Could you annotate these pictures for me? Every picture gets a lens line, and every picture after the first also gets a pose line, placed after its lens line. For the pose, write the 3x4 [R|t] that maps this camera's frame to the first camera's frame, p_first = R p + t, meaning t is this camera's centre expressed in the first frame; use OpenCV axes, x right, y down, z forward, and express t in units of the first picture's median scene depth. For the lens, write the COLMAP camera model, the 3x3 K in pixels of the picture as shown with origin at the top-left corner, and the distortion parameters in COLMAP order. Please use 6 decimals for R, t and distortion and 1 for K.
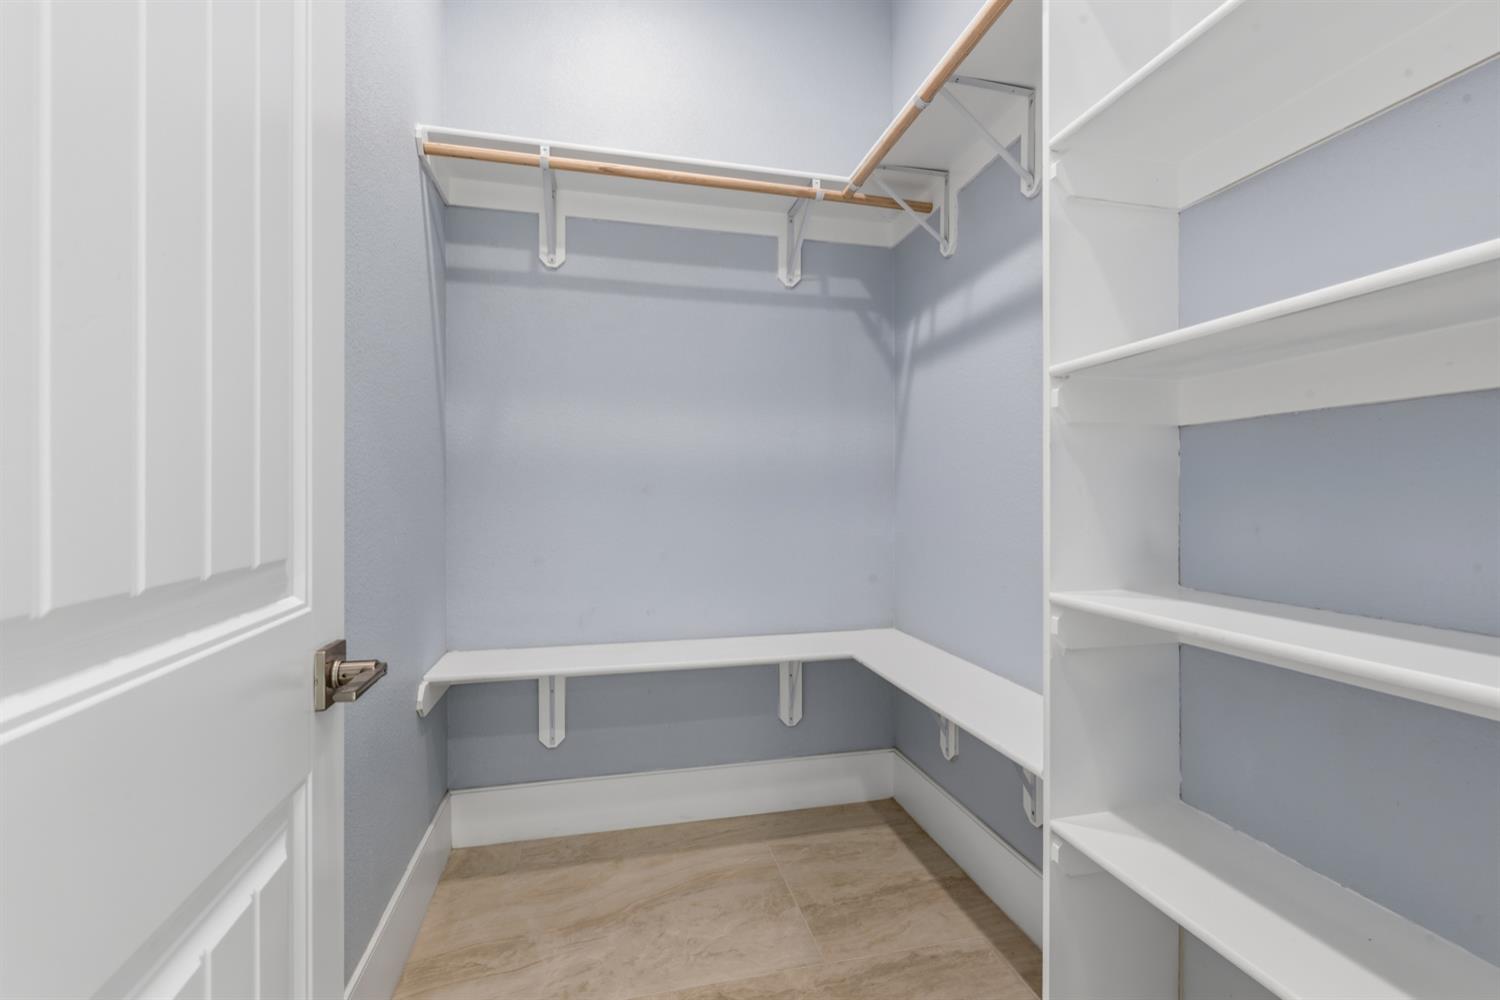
lens RADIAL K [[658.1, 0, 741.1], [0, 658.1, 494.6], [0, 0, 1]] dist [-0.000212, -0.000960]
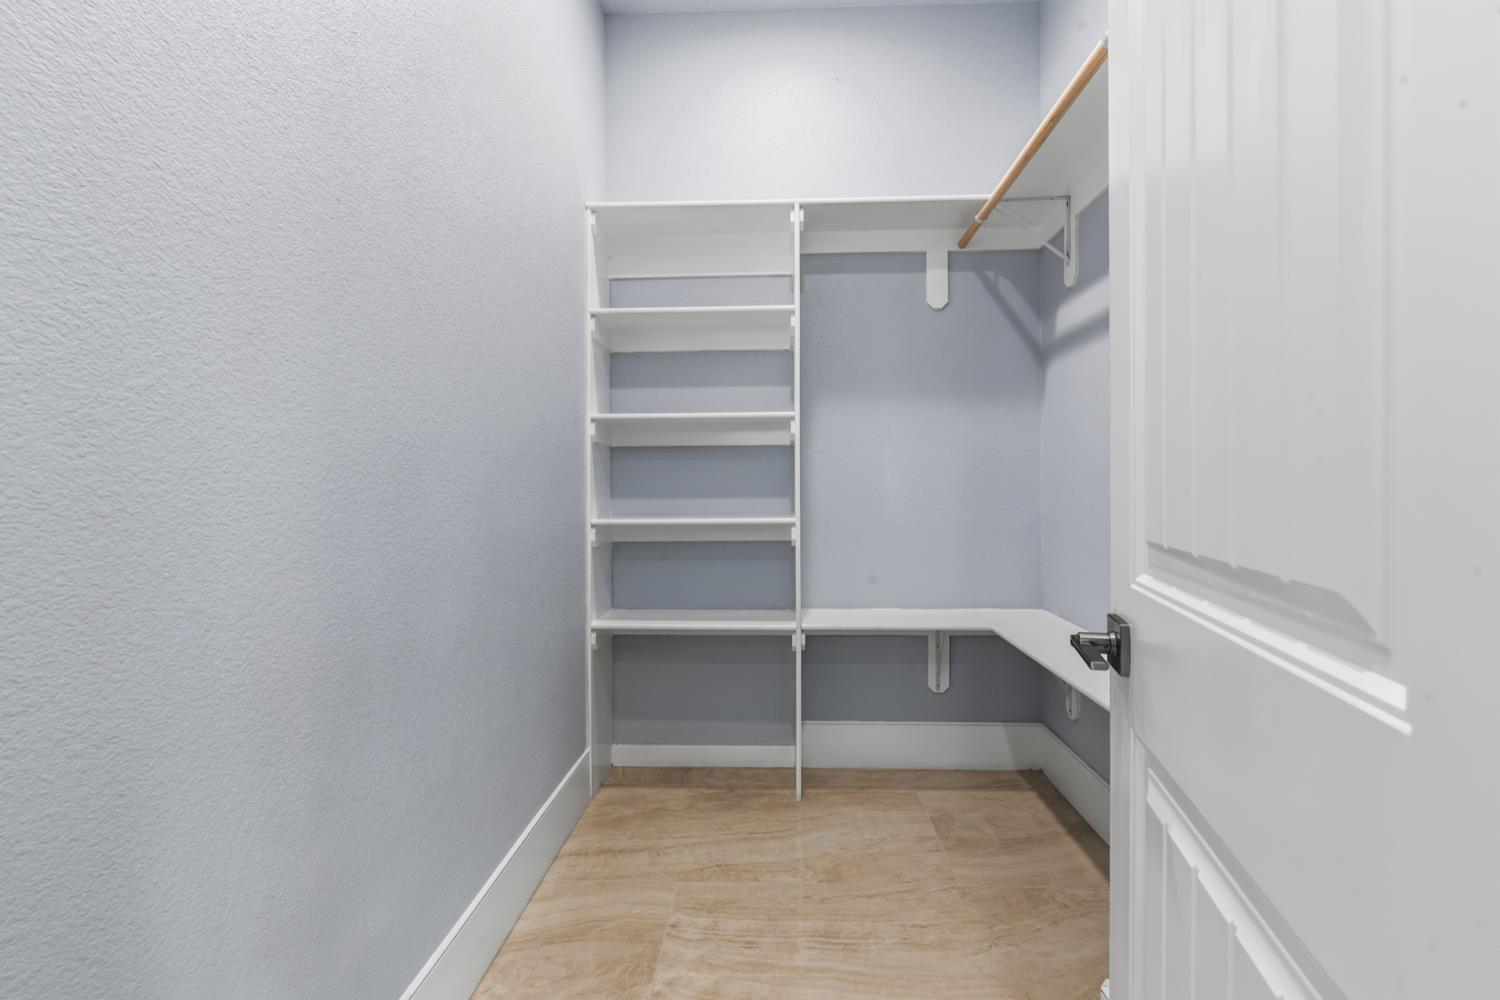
lens RADIAL K [[658.1, 0, 748.4], [0, 658.1, 496.2], [0, 0, 1]] dist [-0.000212, -0.000960]
pose [[0.970533, -0.004851, -0.240918, 0.042512], [0.010221, 0.999726, 0.021044, -0.007774], [0.240750, -0.022887, 0.970317, -0.183621]]
